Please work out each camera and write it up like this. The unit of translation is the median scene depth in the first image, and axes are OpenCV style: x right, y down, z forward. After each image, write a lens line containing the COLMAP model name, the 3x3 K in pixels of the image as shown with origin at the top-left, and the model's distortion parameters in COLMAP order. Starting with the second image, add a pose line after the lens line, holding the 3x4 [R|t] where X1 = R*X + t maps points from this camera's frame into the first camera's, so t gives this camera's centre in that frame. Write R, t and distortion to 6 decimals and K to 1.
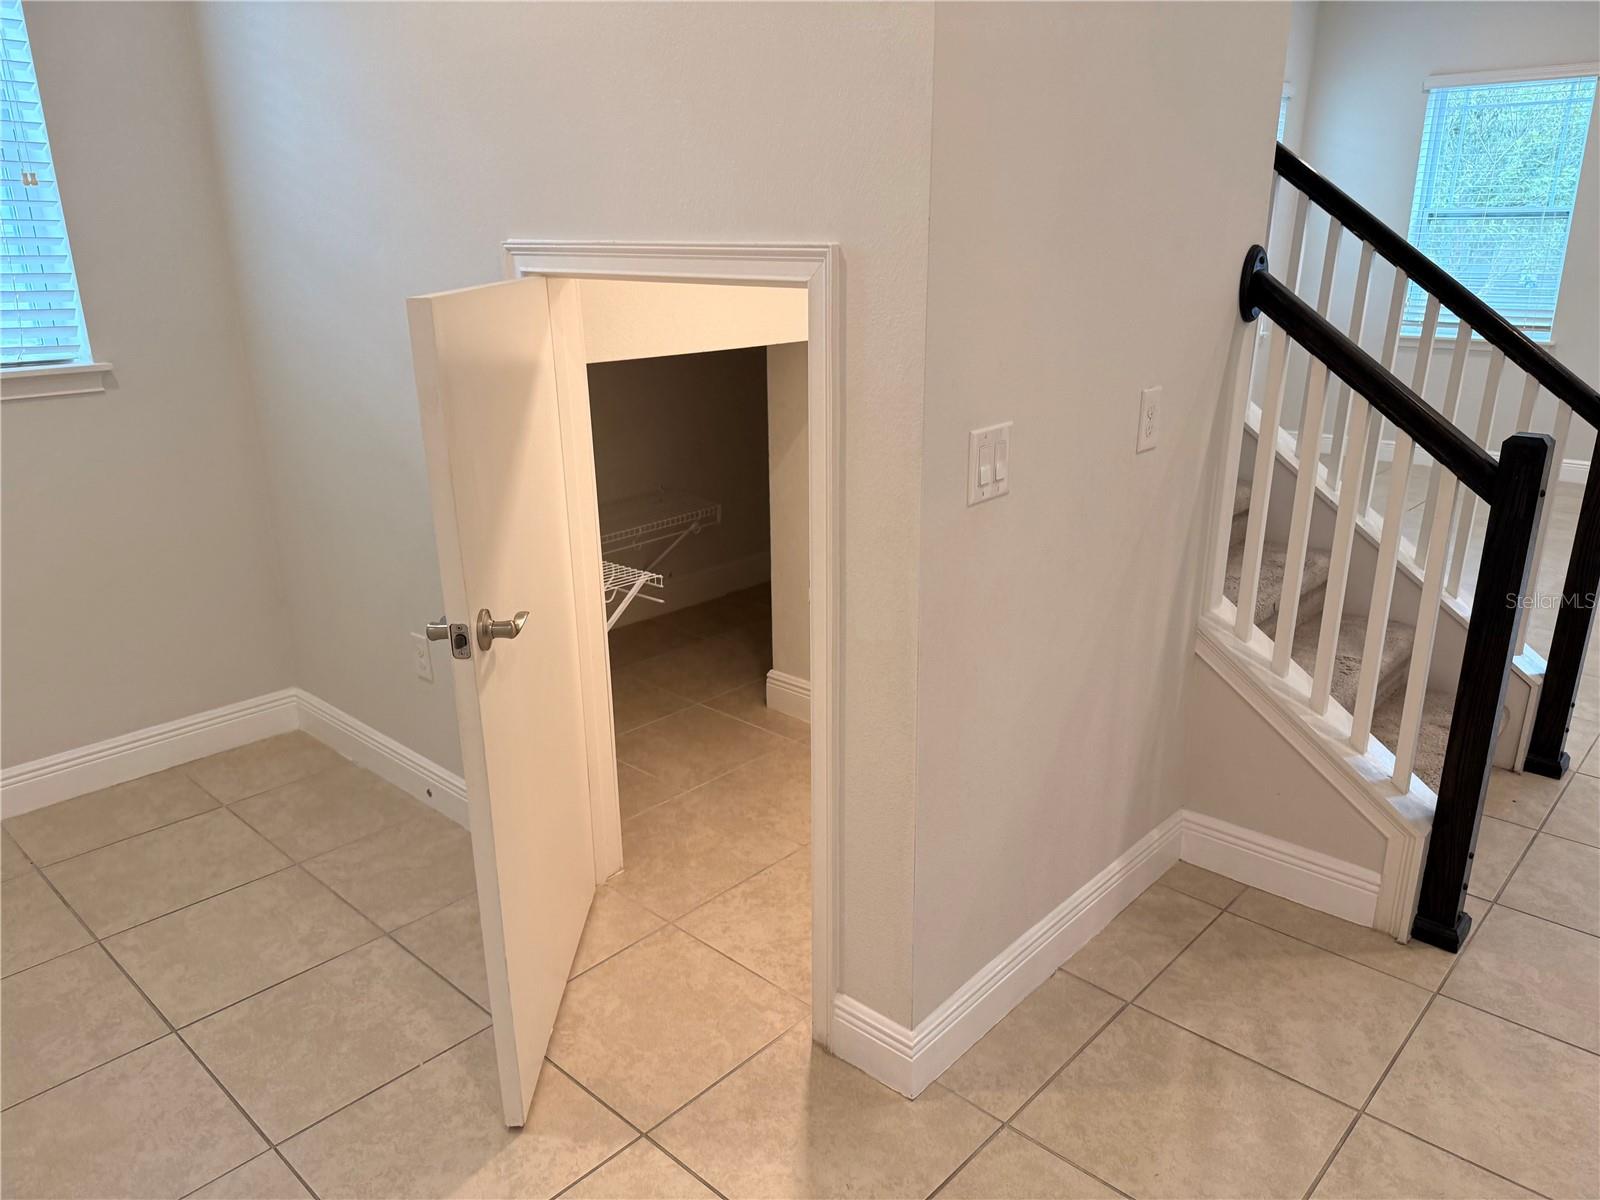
lens RADIAL K [[1141.4, 0, 800.5], [0, 1141.4, 606.3], [0, 0, 1]] dist [0.011079, 0.004815]
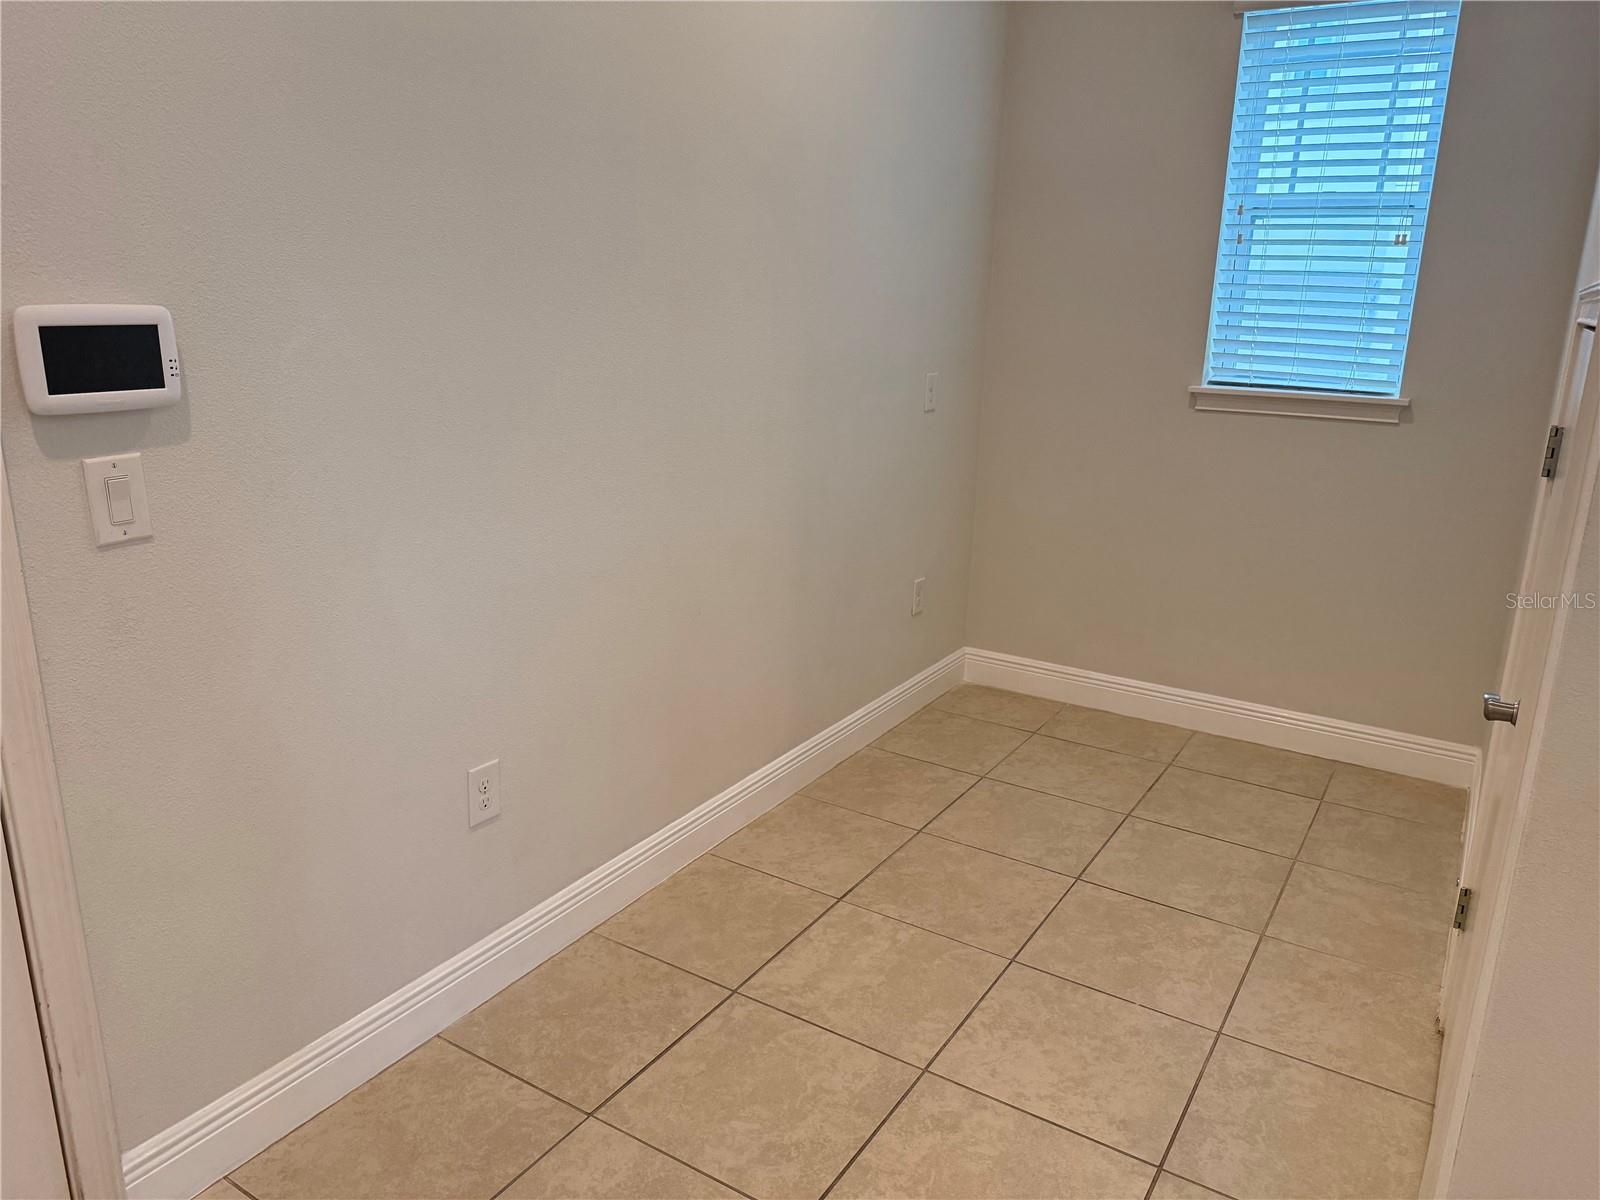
lens RADIAL K [[1141.4, 0, 802.0], [0, 1141.4, 597.5], [0, 0, 1]] dist [0.011079, 0.004815]
pose [[0.193246, 0.268920, -0.943577, 0.441627], [-0.334579, 0.922123, 0.194283, -0.058492], [0.922341, 0.278157, 0.268172, 0.230976]]
